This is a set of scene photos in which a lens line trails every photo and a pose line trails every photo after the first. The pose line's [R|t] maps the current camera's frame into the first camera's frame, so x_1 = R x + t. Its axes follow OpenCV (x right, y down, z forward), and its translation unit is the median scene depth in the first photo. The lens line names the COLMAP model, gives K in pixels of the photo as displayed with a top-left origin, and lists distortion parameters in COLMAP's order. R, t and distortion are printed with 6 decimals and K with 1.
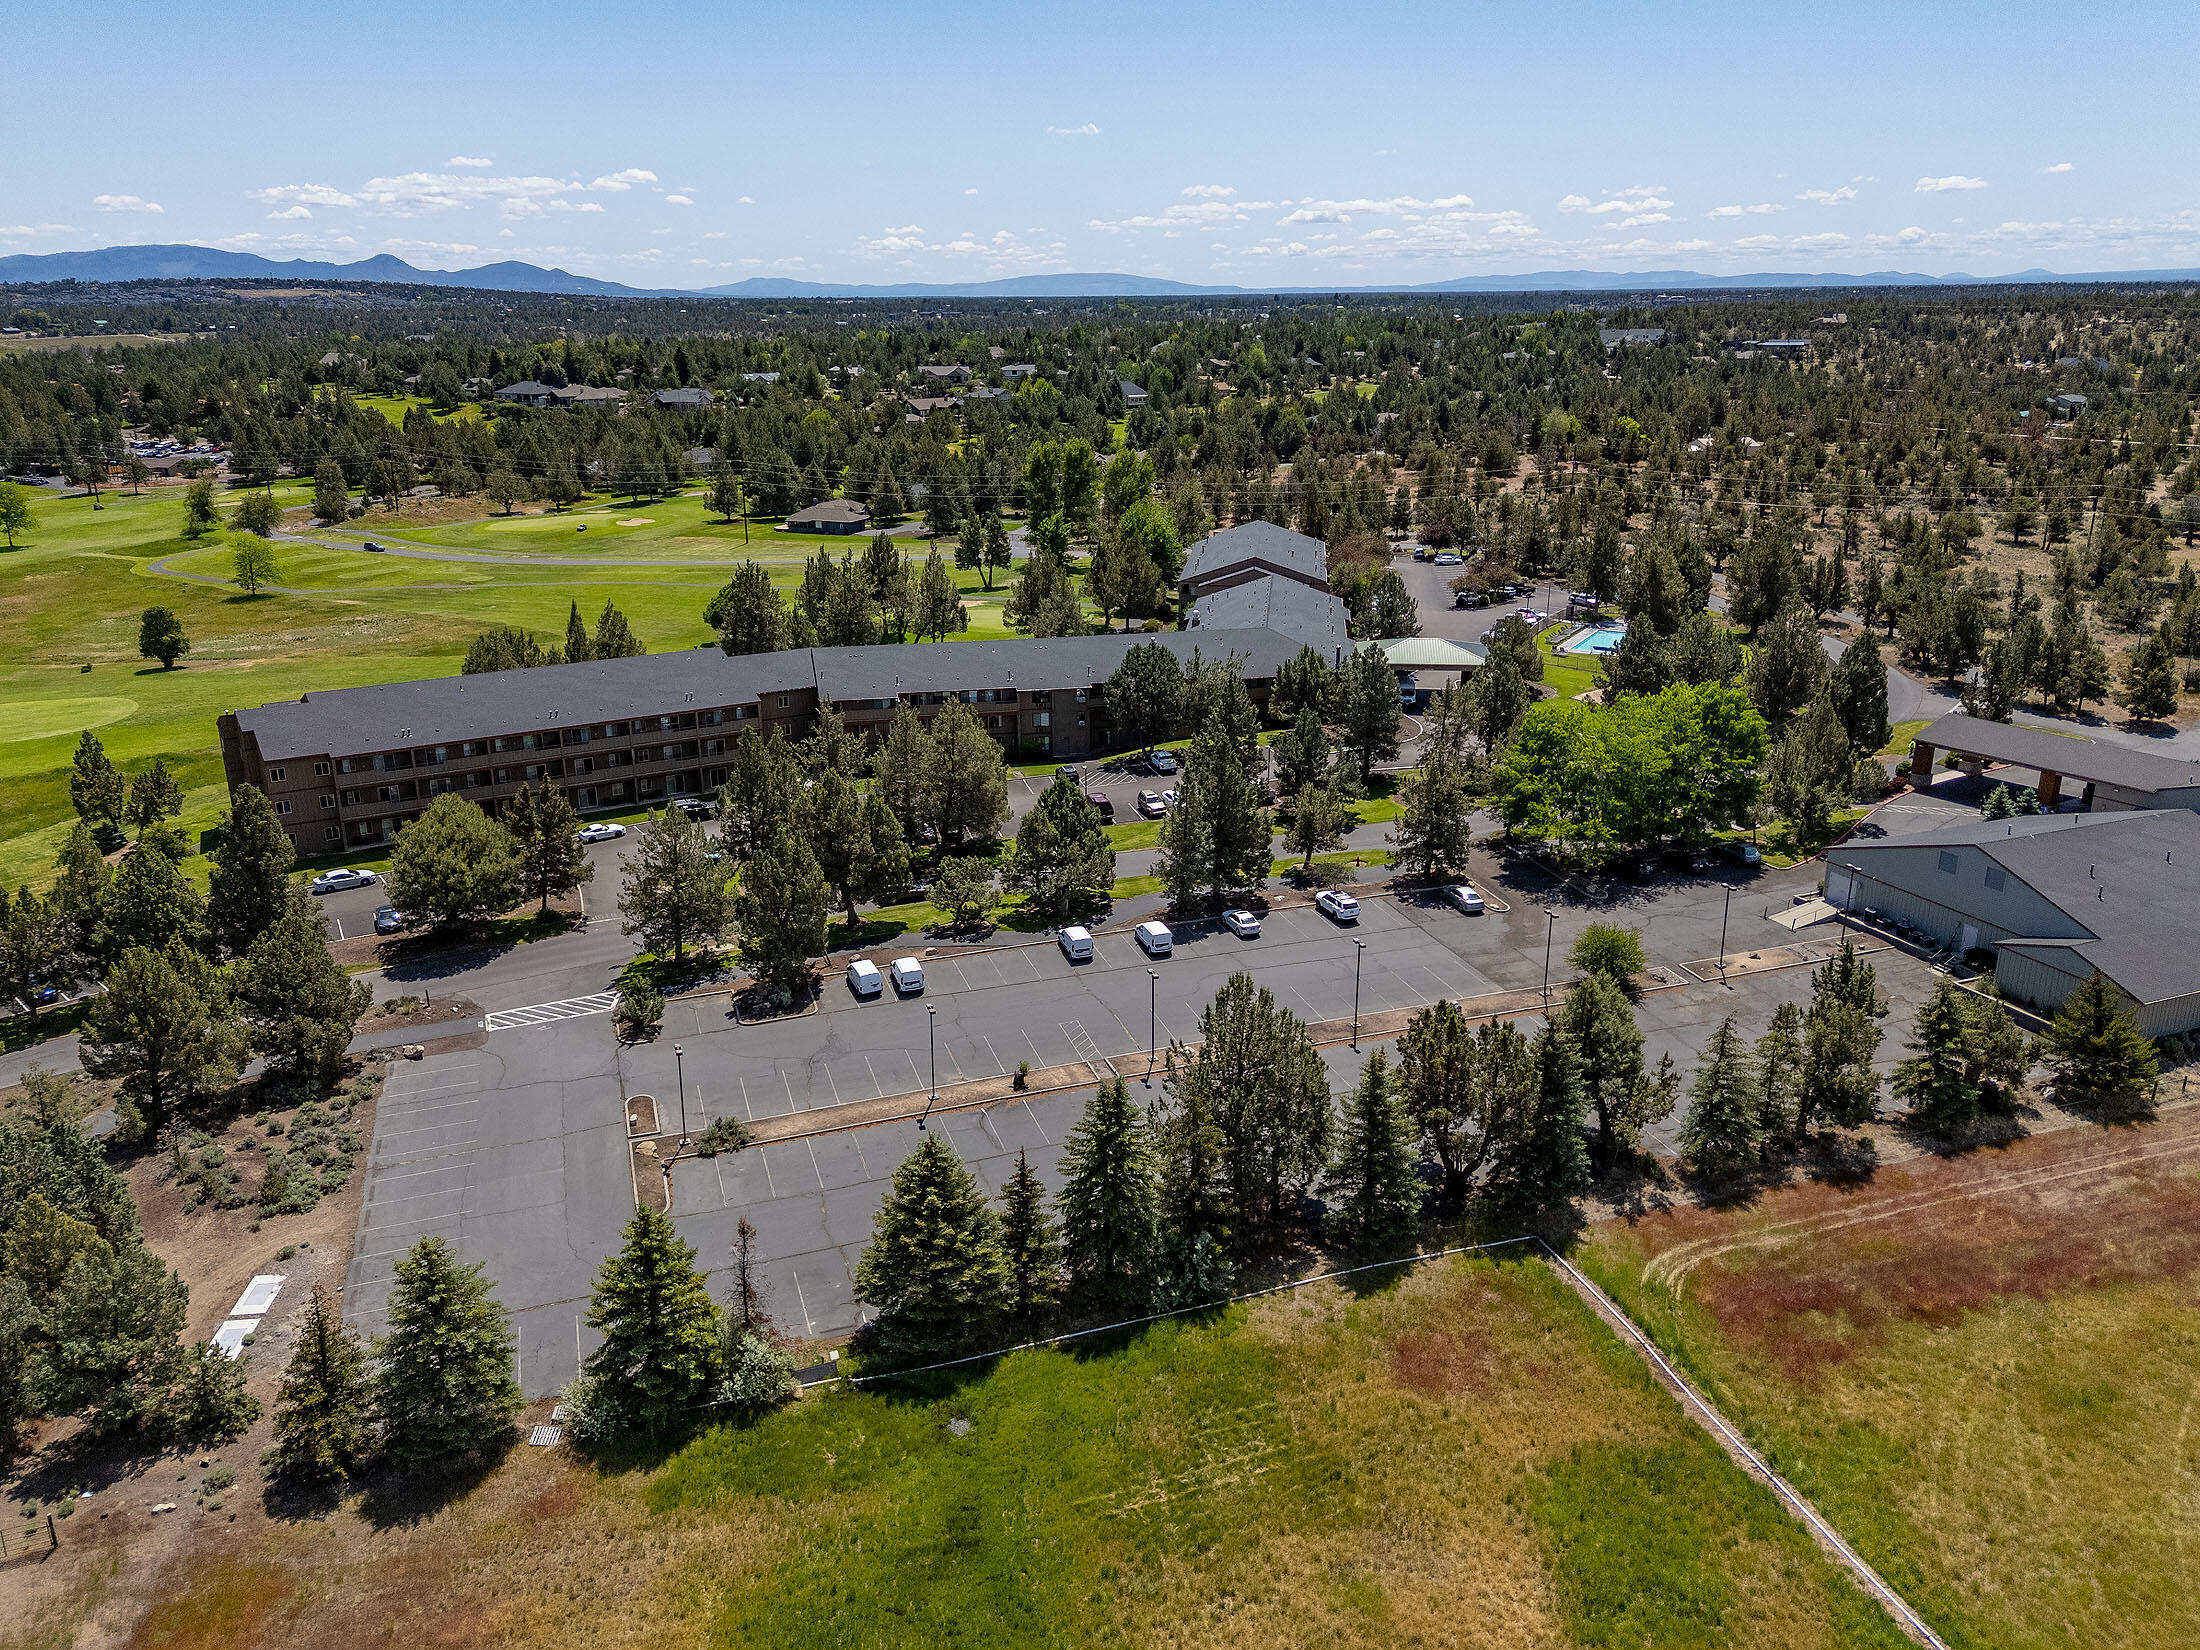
lens RADIAL K [[1611.4, 0, 1100.0], [0, 1611.4, 825.0], [0, 0, 1]] dist [0.064730, -0.051825]
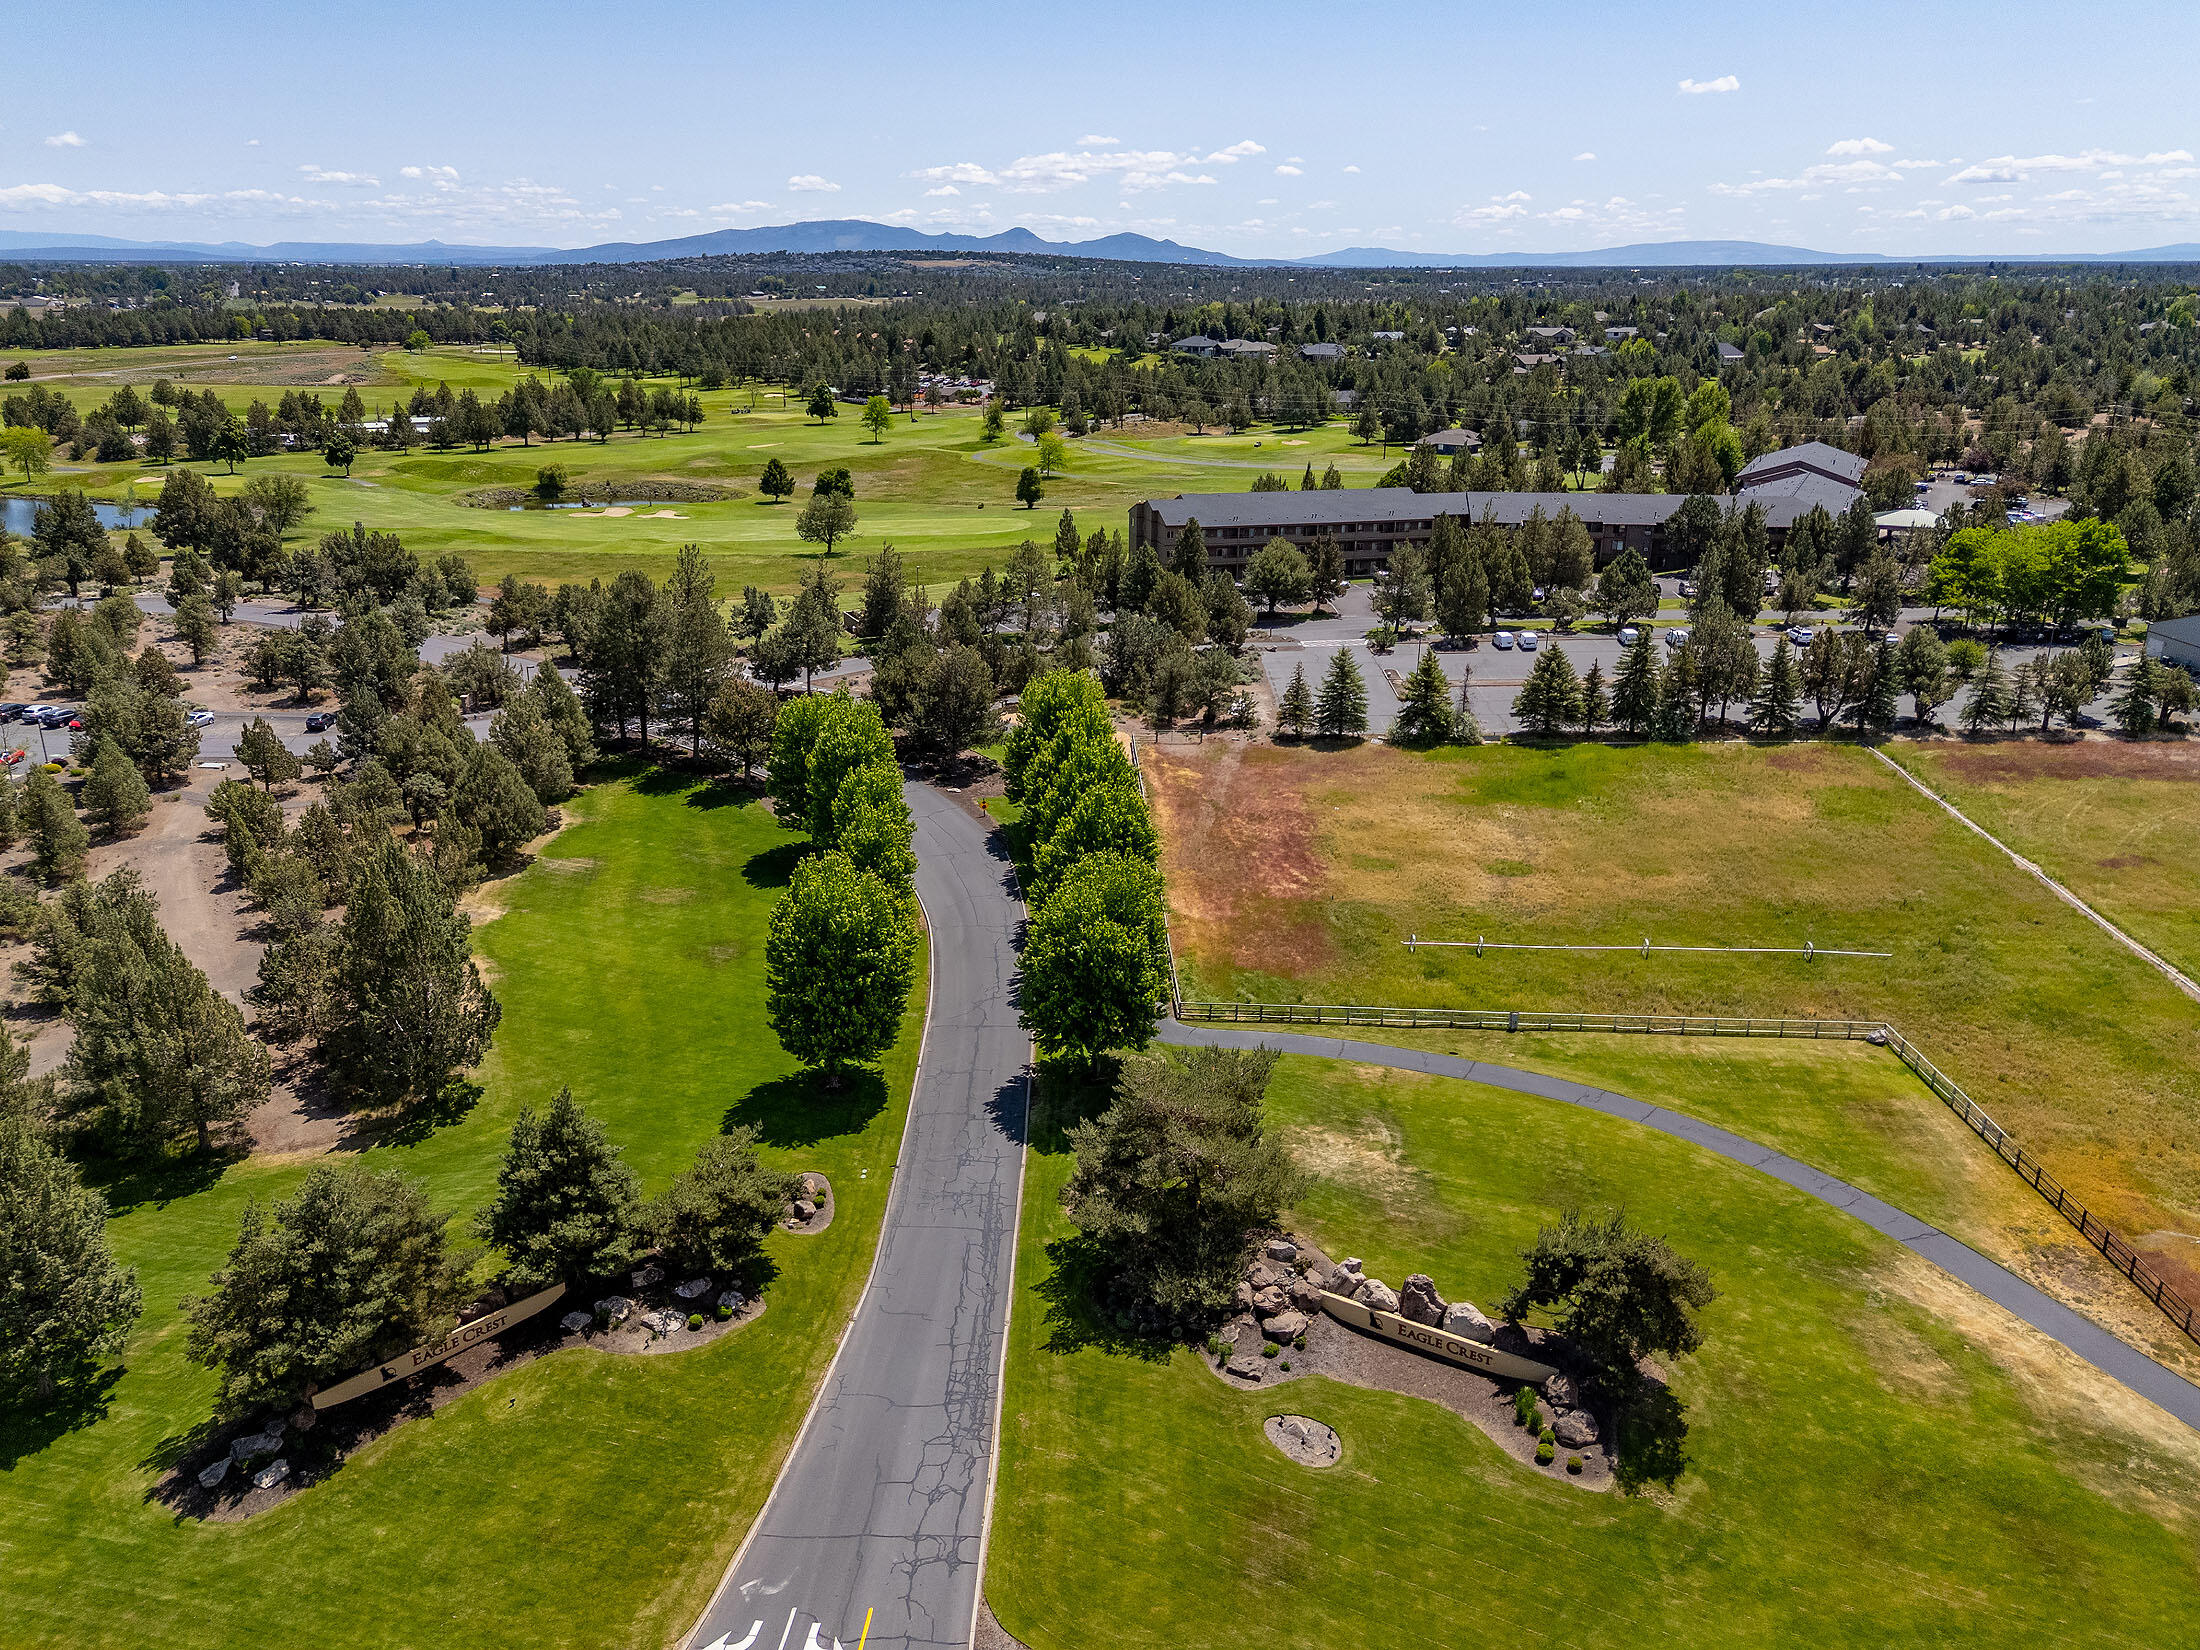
lens RADIAL K [[1611.4, 0, 1100.0], [0, 1611.4, 825.0], [0, 0, 1]] dist [0.064730, -0.051825]
pose [[0.941742, 0.116926, -0.315356, 0.005197], [-0.111695, 0.993137, 0.034677, 0.059793], [0.317247, 0.002567, 0.948339, -0.180448]]
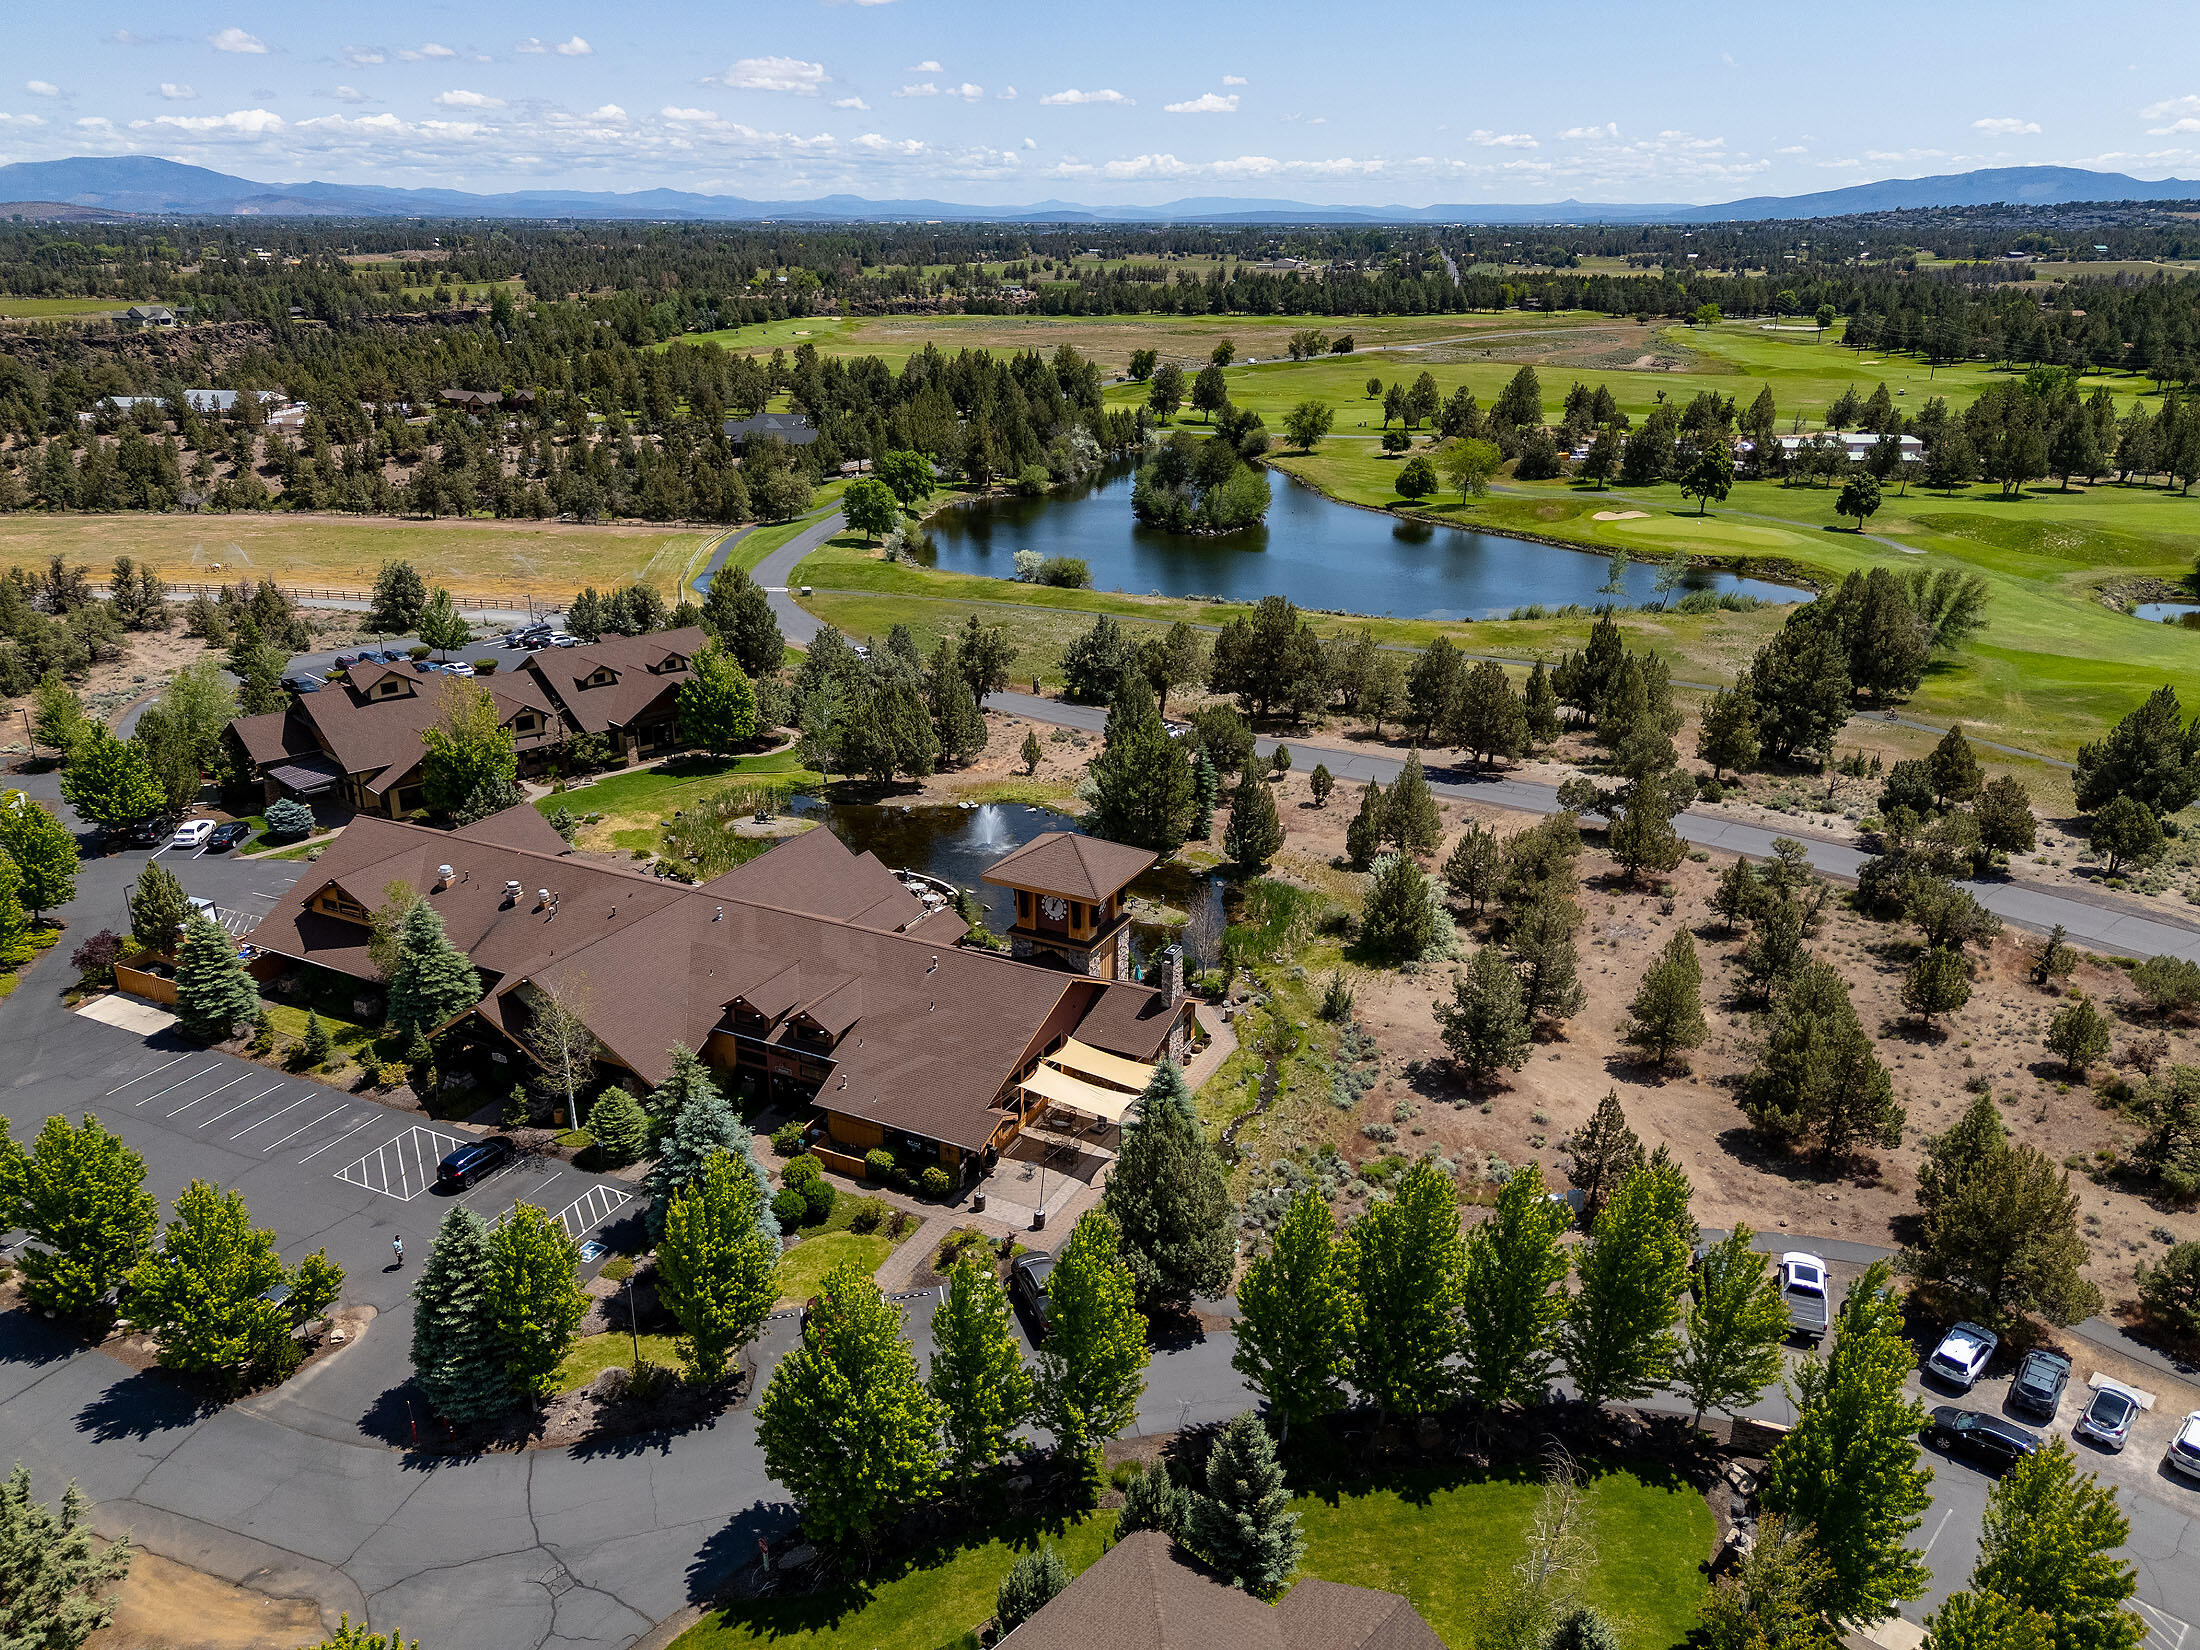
lens RADIAL K [[1620.4, 0, 1100.0], [0, 1620.4, 825.0], [0, 0, 1]] dist [0.050517, -0.039223]
pose [[0.564909, 0.294366, -0.770861, -0.285008], [-0.262442, 0.949789, 0.170369, 0.030412], [0.782306, 0.106063, 0.613798, -0.094794]]
